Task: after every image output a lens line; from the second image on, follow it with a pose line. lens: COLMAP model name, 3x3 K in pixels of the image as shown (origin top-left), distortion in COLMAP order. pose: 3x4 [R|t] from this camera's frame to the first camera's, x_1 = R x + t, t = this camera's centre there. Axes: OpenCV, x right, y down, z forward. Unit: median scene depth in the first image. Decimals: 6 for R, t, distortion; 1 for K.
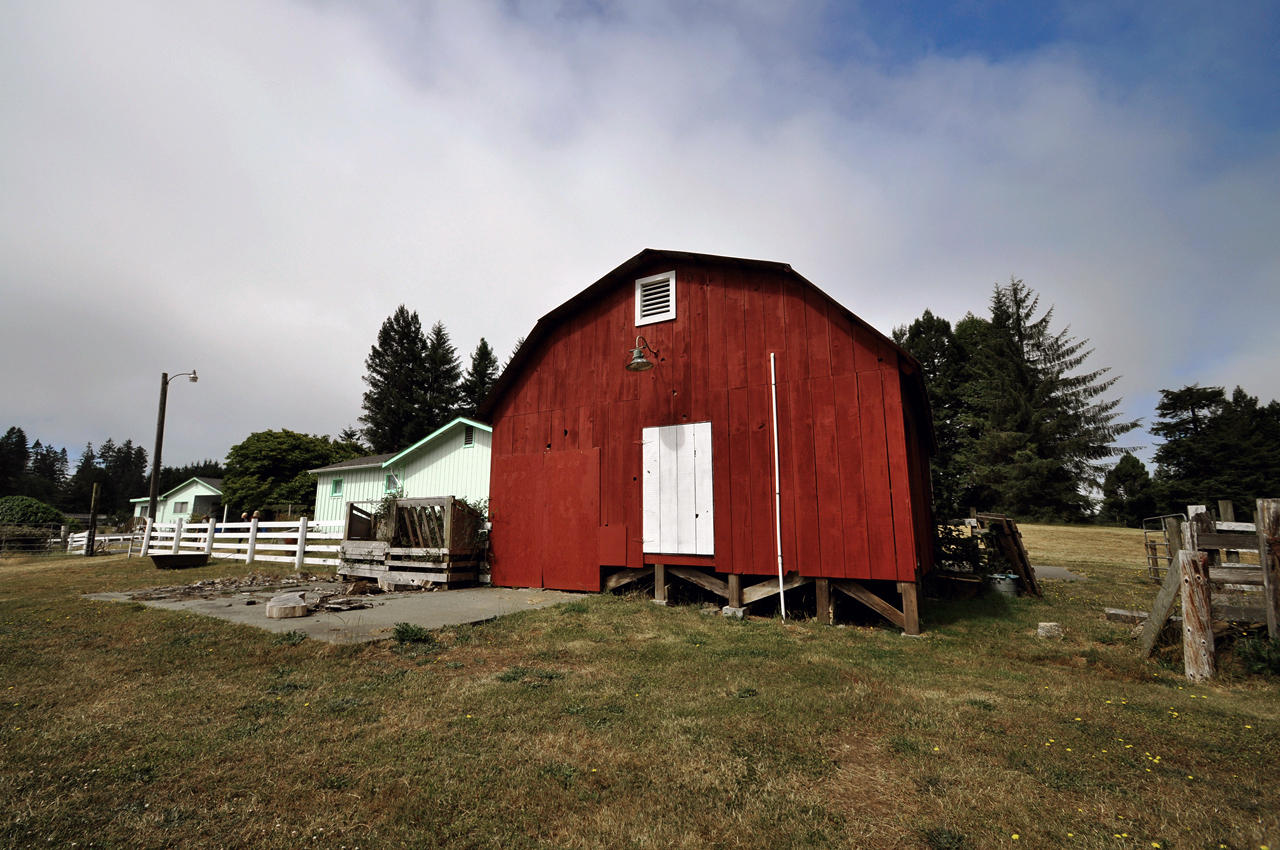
lens RADIAL K [[567.2, 0, 621.6], [0, 567.2, 423.6], [0, 0, 1]] dist [0.003956, -0.010794]
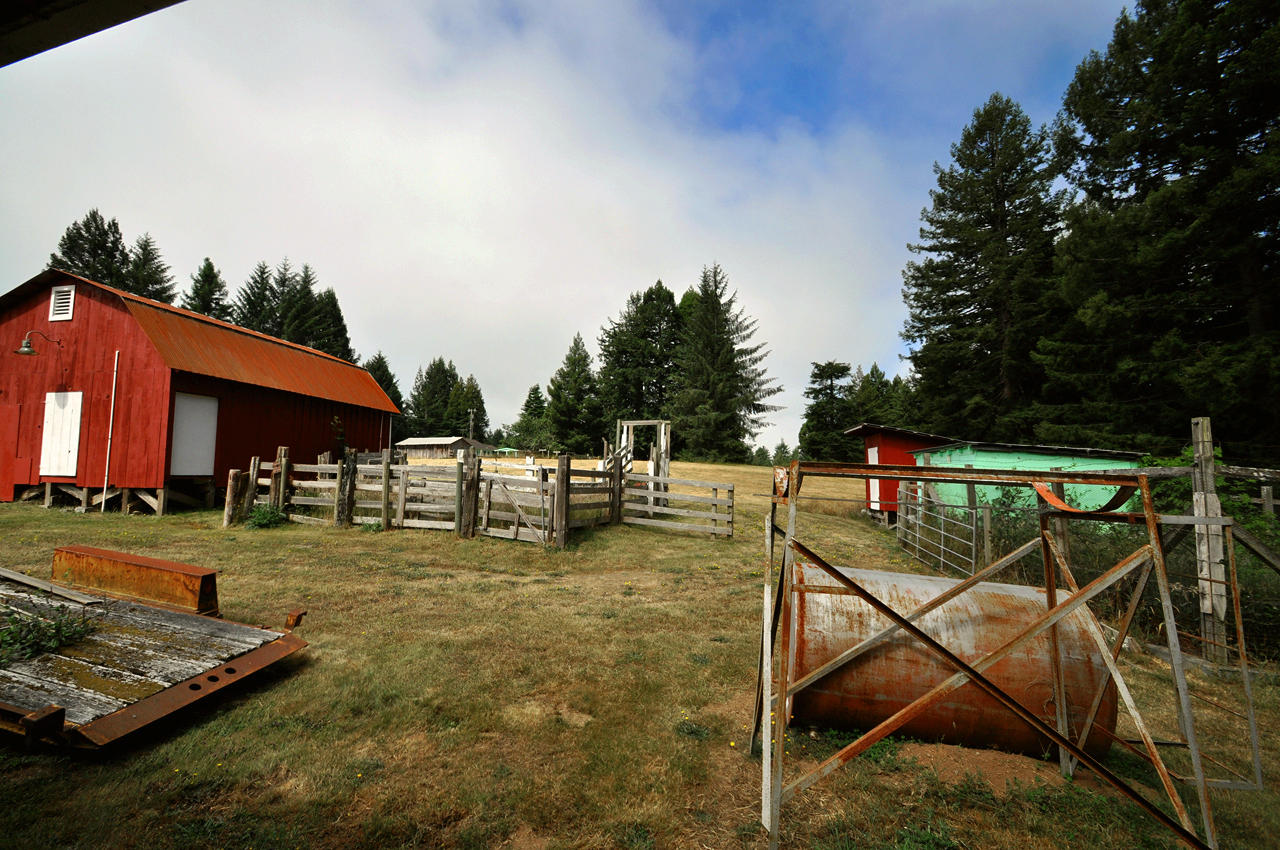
lens RADIAL K [[567.2, 0, 631.9], [0, 567.2, 423.3], [0, 0, 1]] dist [0.003956, -0.010794]
pose [[0.945151, 0.026126, 0.325587, 0.152804], [-0.060059, 0.993701, 0.094609, -0.021783], [-0.321064, -0.108975, 0.940767, -0.133144]]
